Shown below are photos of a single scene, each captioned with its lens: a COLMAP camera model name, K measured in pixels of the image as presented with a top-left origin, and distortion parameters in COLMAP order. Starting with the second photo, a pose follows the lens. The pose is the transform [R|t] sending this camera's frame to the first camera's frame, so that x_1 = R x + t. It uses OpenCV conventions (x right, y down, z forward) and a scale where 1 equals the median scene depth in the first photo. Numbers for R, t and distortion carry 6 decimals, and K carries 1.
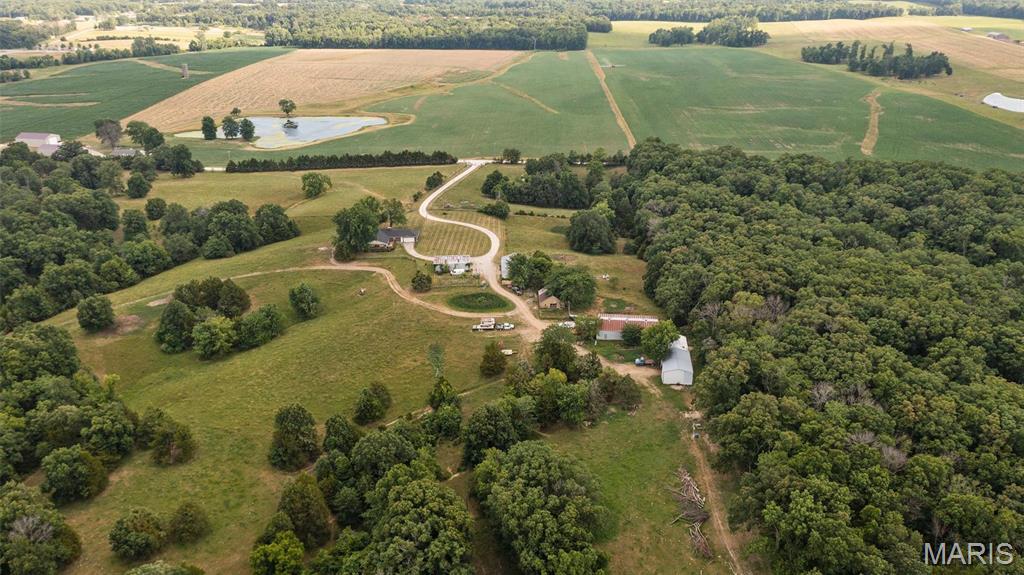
lens RADIAL K [[812.0, 0, 512.0], [0, 812.0, 287.5], [0, 0, 1]] dist [-0.003322, 0.006880]
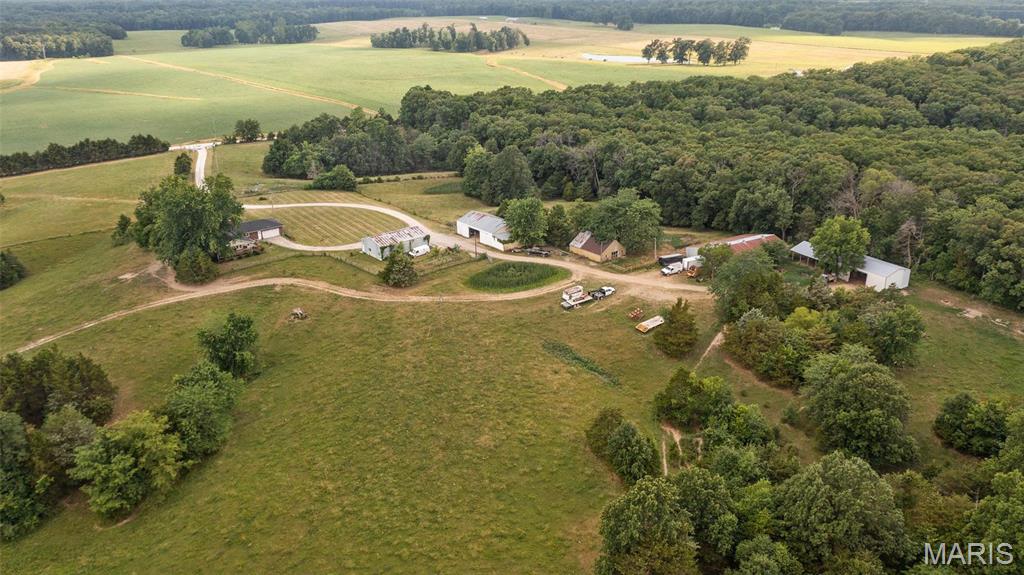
lens RADIAL K [[812.0, 0, 512.0], [0, 812.0, 287.5], [0, 0, 1]] dist [-0.003322, 0.006880]
pose [[0.791759, -0.218577, 0.570388, -0.188950], [0.241397, 0.969739, 0.036526, 0.001284], [-0.561111, 0.108770, 0.820563, 0.222789]]
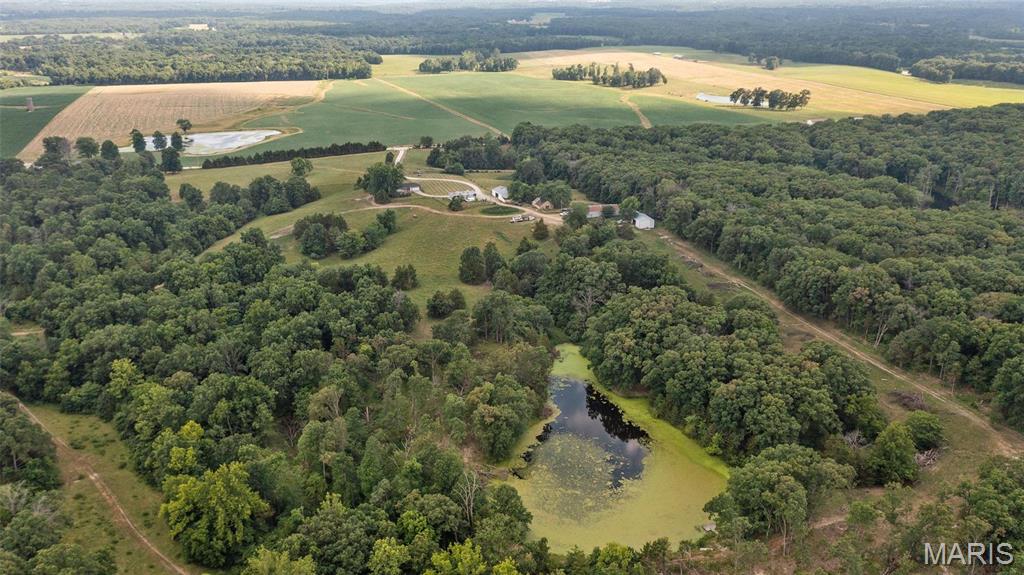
lens RADIAL K [[812.0, 0, 512.0], [0, 812.0, 287.5], [0, 0, 1]] dist [-0.003322, 0.006880]
pose [[0.931524, -0.120337, 0.343195, -0.267397], [0.136565, 0.990354, -0.023421, 0.094818], [-0.337066, 0.068686, 0.938972, -0.218116]]
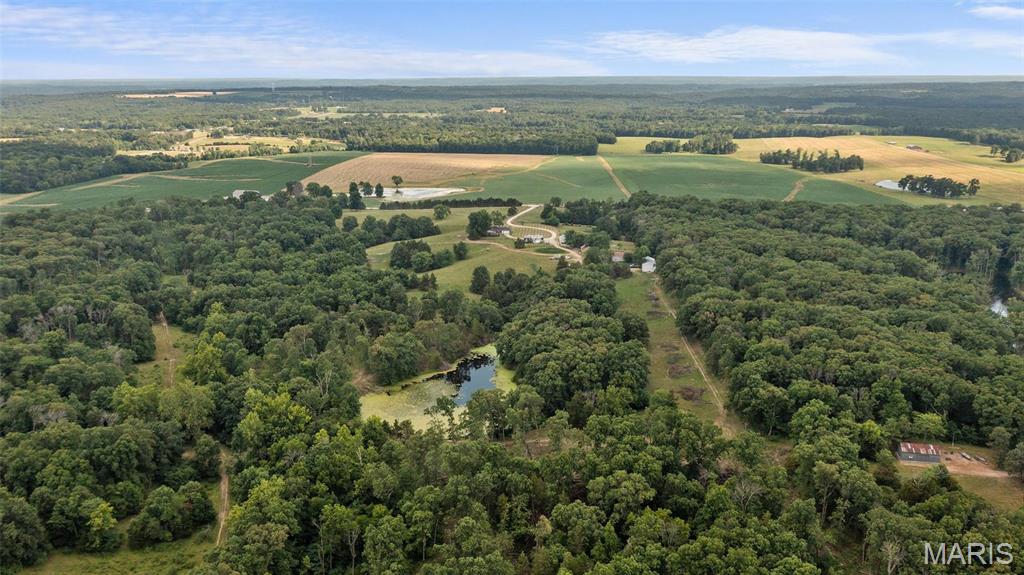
lens RADIAL K [[811.8, 0, 512.0], [0, 811.8, 287.5], [0, 0, 1]] dist [0.008555, 0.005846]
pose [[0.999913, 0.011358, -0.006763, -0.055746], [-0.012221, 0.989294, -0.145426, 0.182022], [0.005039, 0.145496, 0.989346, -0.431802]]
